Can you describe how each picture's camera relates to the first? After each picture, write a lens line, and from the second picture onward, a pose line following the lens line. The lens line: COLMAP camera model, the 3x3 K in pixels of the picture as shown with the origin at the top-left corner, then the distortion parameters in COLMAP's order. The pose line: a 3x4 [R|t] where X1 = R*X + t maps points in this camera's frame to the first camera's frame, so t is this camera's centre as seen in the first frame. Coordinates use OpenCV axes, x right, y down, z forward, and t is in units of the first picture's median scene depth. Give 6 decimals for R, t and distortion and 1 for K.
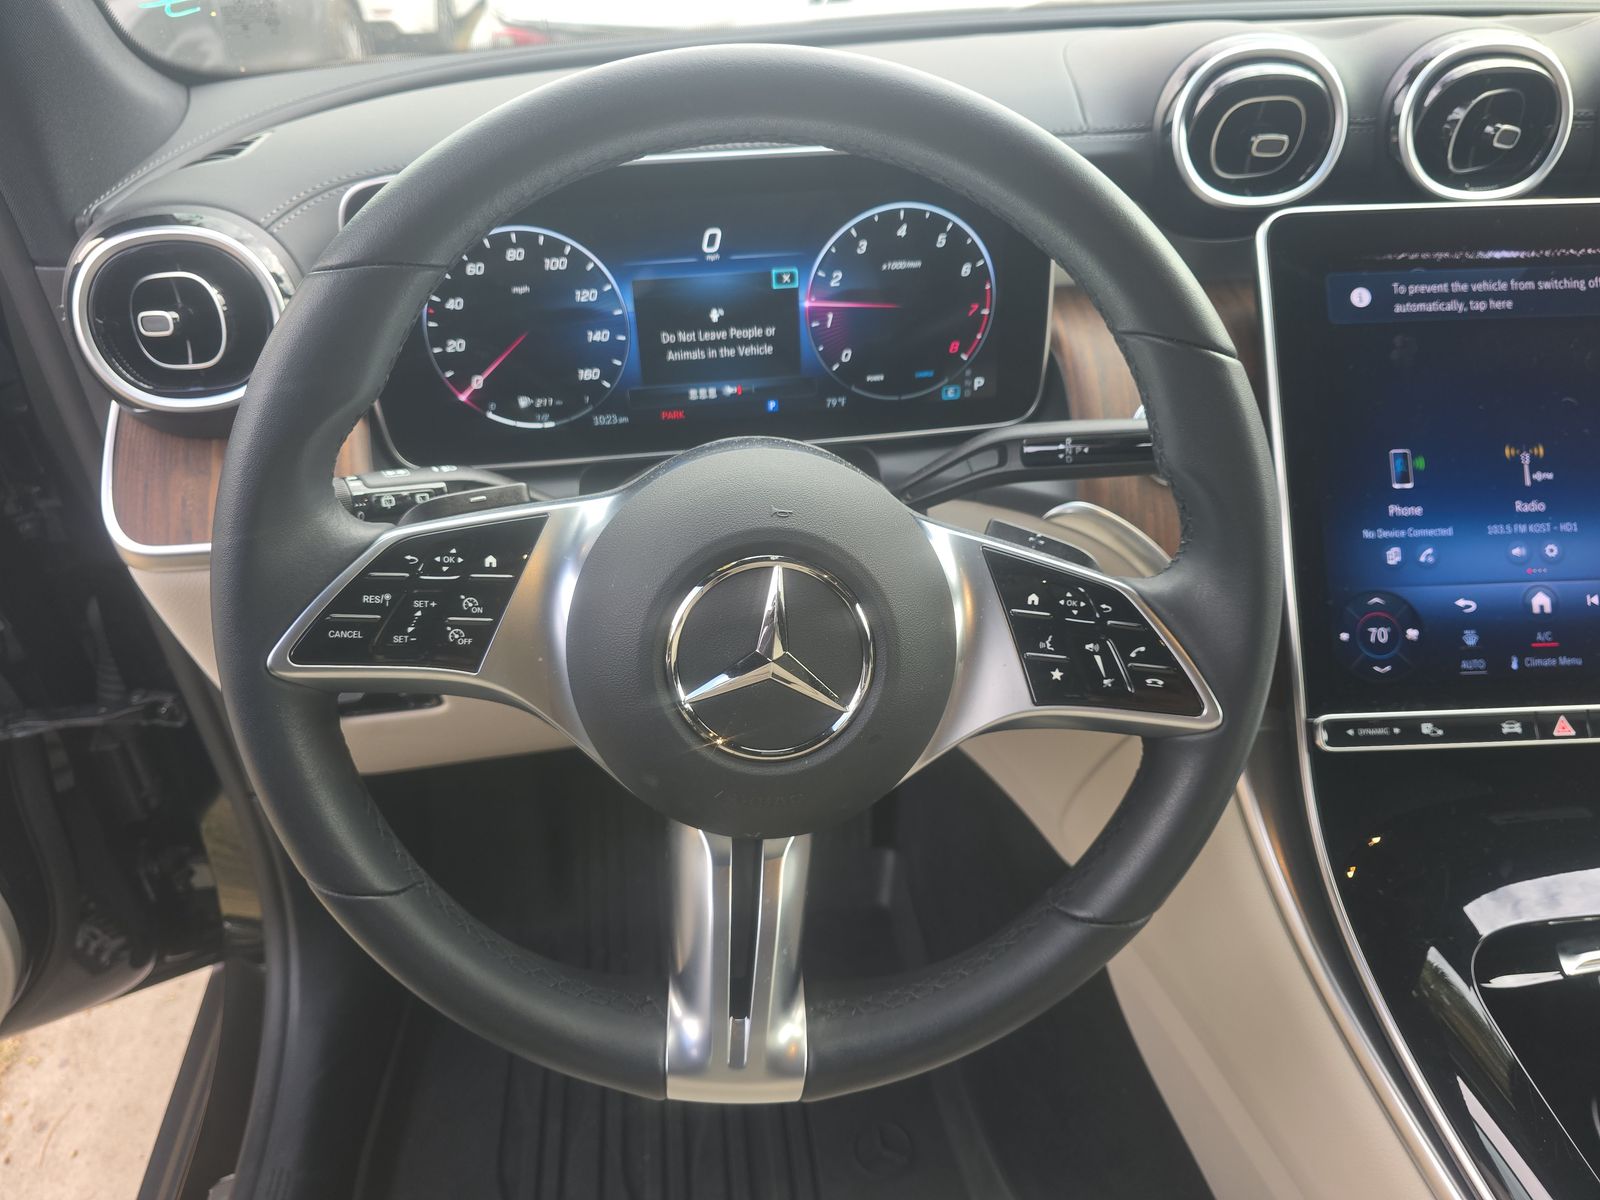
lens RADIAL K [[1093.2, 0, 800.0], [0, 1093.2, 600.0], [0, 0, 1]] dist [0.048528, -0.066200]
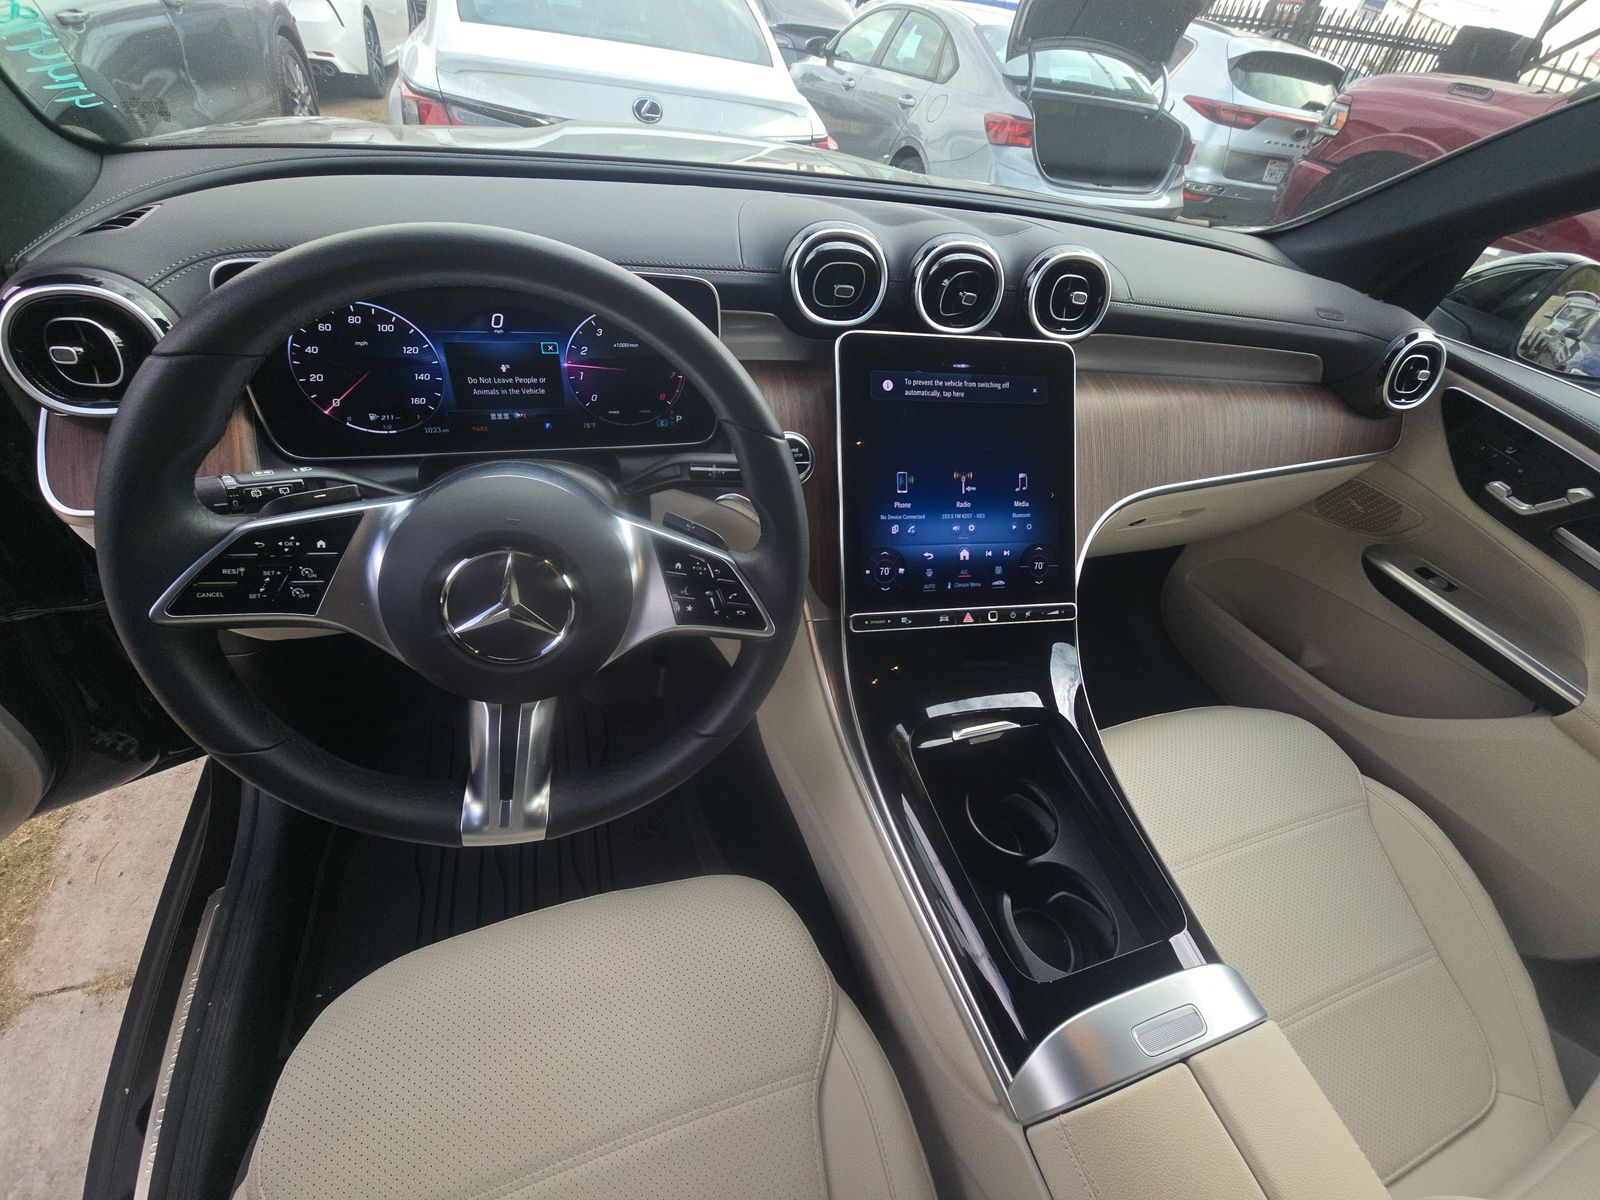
lens RADIAL K [[641.7, 0, 800.0], [0, 641.7, 600.0], [0, 0, 1]] dist [0.001288, -0.000630]
pose [[0.972481, -0.005548, 0.232915, 0.123287], [-0.030260, 0.988241, 0.149883, -0.081825], [-0.231007, -0.152807, 0.960878, -0.043639]]
